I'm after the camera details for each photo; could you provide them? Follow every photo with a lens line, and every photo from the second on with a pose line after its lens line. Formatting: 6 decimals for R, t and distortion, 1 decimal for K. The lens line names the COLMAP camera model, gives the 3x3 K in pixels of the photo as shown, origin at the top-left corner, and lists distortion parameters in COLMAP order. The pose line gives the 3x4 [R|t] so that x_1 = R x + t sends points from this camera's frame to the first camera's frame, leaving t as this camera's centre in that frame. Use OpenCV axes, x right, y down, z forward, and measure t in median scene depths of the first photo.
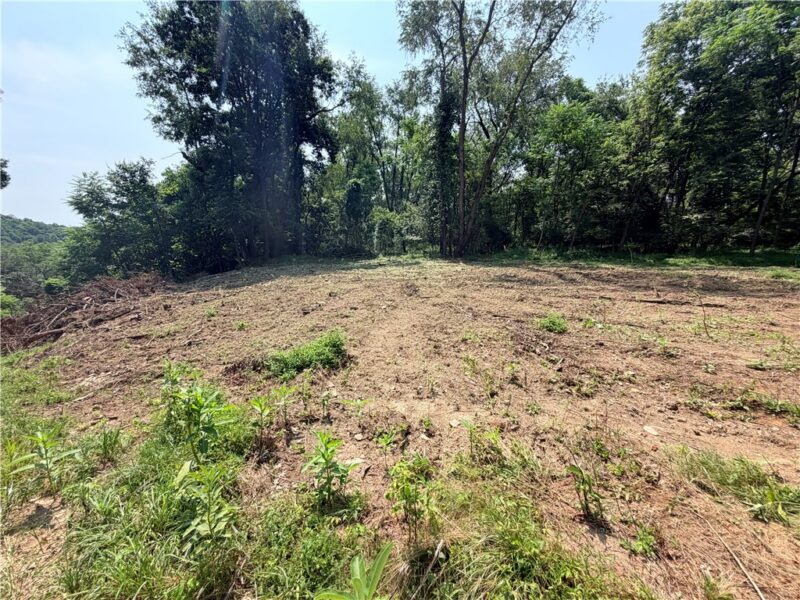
lens RADIAL K [[318.0, 0, 399.7], [0, 318.0, 300.3], [0, 0, 1]] dist [-0.000293, 0.000332]
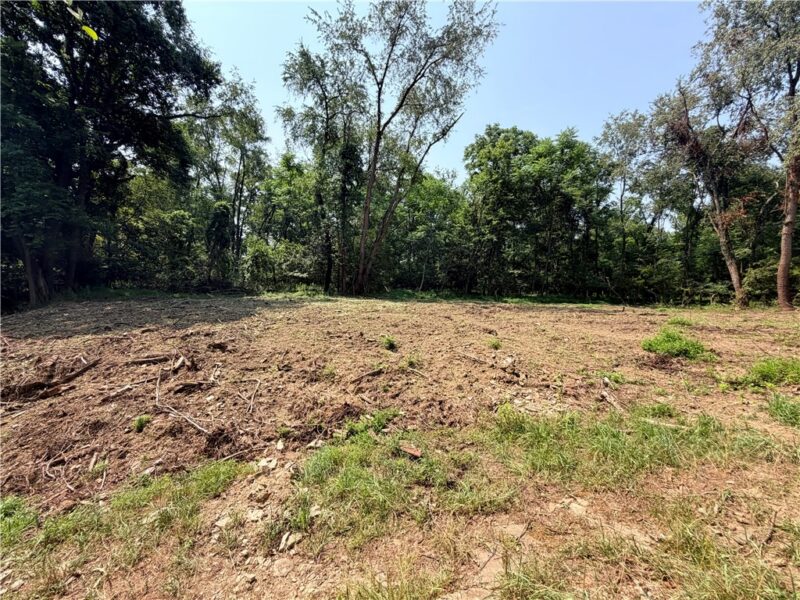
lens RADIAL K [[318.0, 0, 399.6], [0, 318.0, 299.3], [0, 0, 1]] dist [-0.000293, 0.000332]
pose [[0.800564, 0.018065, 0.598974, -0.619056], [0.067952, 0.990362, -0.120690, 0.020561], [-0.595382, 0.137322, 0.791621, 0.206124]]
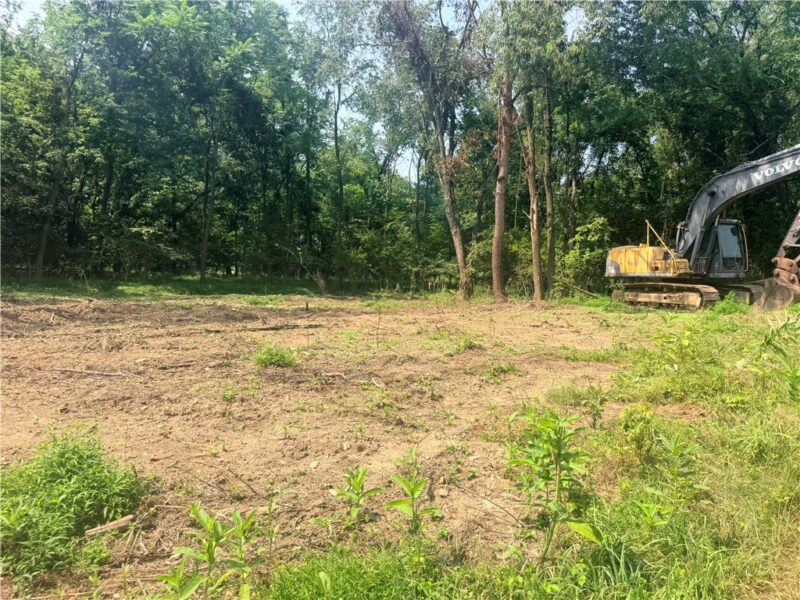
lens RADIAL K [[566.9, 0, 399.3], [0, 566.9, 301.9], [0, 0, 1]] dist [0.027618, -0.035821]
pose [[0.274770, -0.023585, 0.961221, -0.271587], [0.135983, 0.990604, -0.014566, 0.001494], [-0.951846, 0.134712, 0.275396, 0.134281]]
